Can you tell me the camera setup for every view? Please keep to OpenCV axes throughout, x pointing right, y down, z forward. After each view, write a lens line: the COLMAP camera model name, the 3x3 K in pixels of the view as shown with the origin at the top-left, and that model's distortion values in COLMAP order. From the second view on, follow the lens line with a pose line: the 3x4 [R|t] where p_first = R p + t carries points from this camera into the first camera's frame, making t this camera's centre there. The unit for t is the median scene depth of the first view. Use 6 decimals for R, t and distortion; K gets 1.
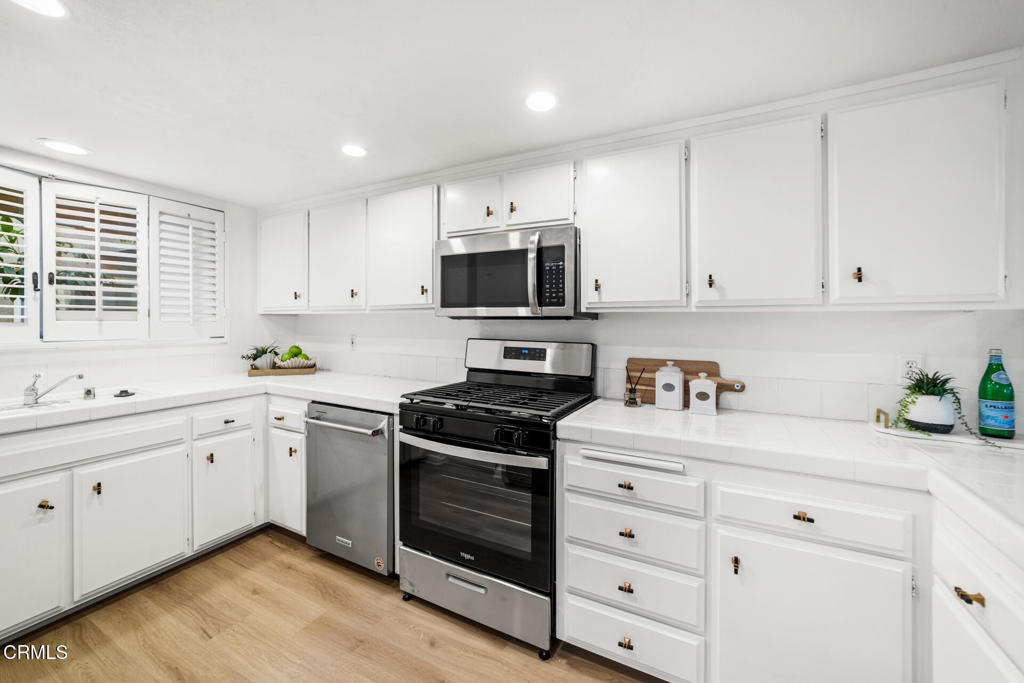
lens RADIAL K [[404.8, 0, 508.3], [0, 404.8, 322.6], [0, 0, 1]] dist [-0.028130, 0.012608]
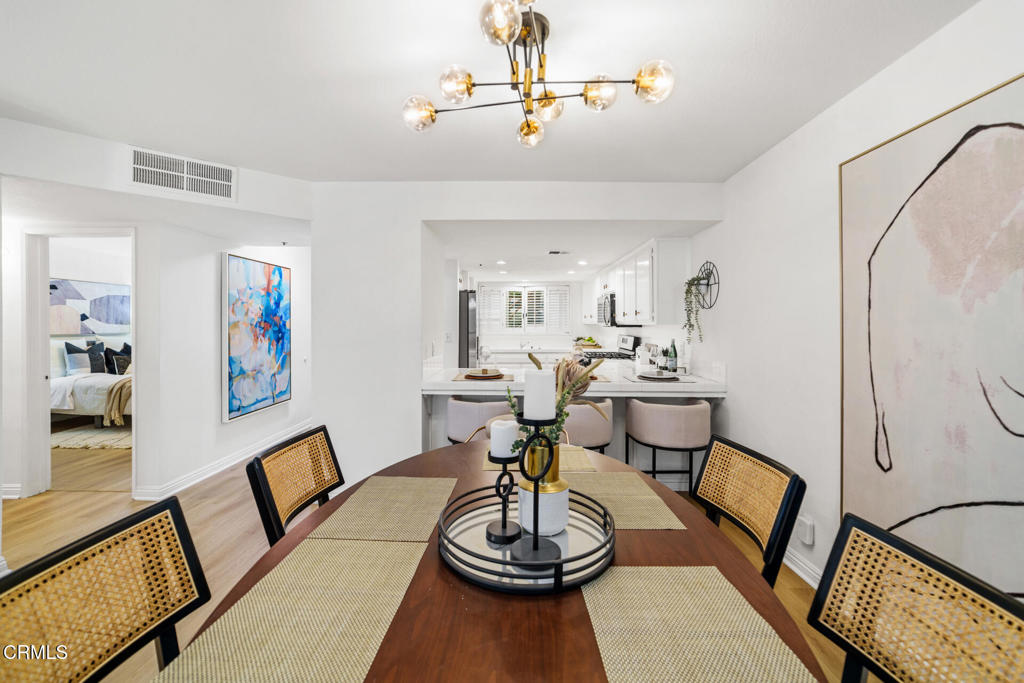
lens RADIAL K [[404.8, 0, 508.3], [0, 404.8, 322.6], [0, 0, 1]] dist [-0.028130, 0.012608]
pose [[0.454711, -0.007975, -0.890603, 1.918493], [0.005932, 0.999965, -0.005926, -0.022216], [0.890619, -0.002589, 0.454743, -0.752846]]
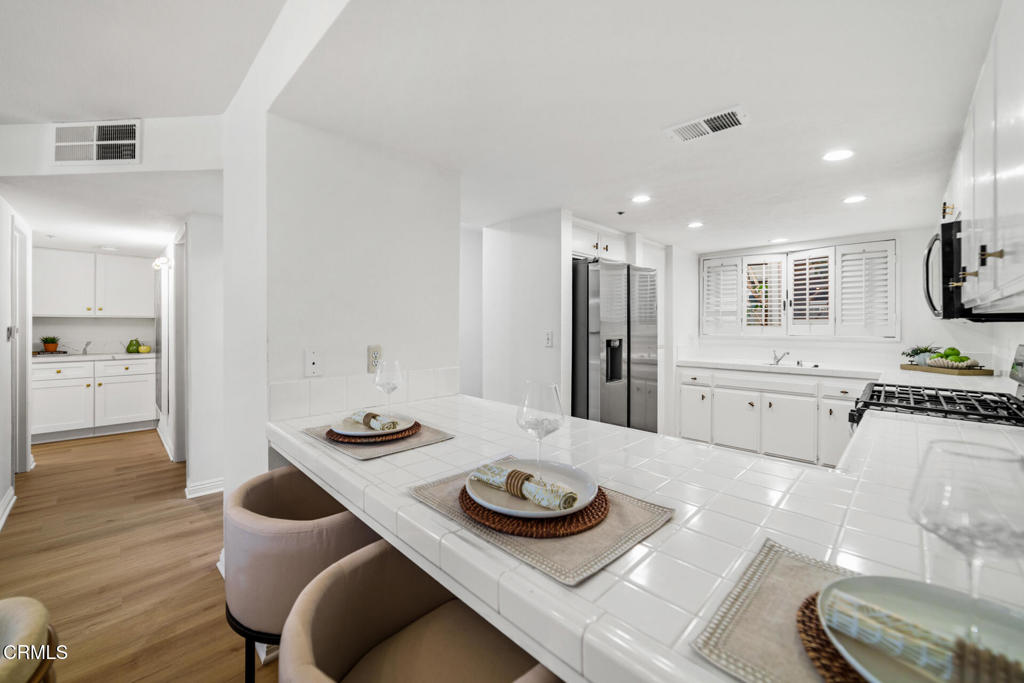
lens RADIAL K [[404.8, 0, 508.3], [0, 404.8, 322.6], [0, 0, 1]] dist [-0.028130, 0.012608]
pose [[-0.297113, -0.007123, -0.954816, 1.116373], [-0.001850, 0.999975, -0.006884, 0.000738], [0.954841, -0.000279, -0.297118, 0.249499]]
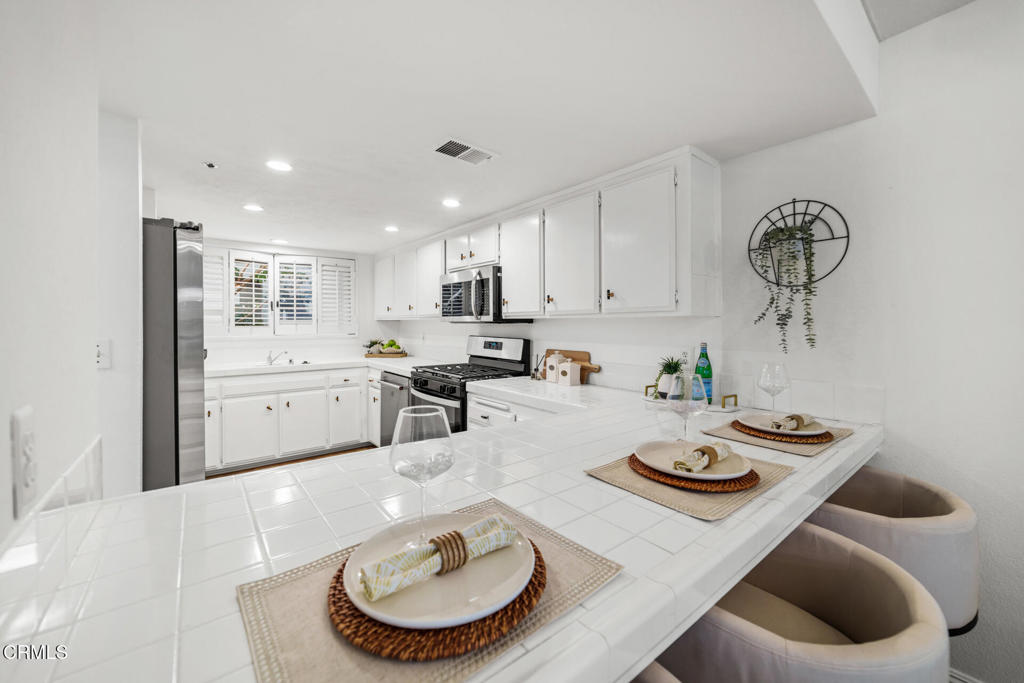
lens RADIAL K [[404.8, 0, 508.3], [0, 404.8, 322.6], [0, 0, 1]] dist [-0.028130, 0.012608]
pose [[0.917205, -0.005498, -0.398378, 0.716268], [0.004457, 0.999984, -0.003538, -0.004152], [0.398391, 0.001470, 0.917214, -0.389967]]
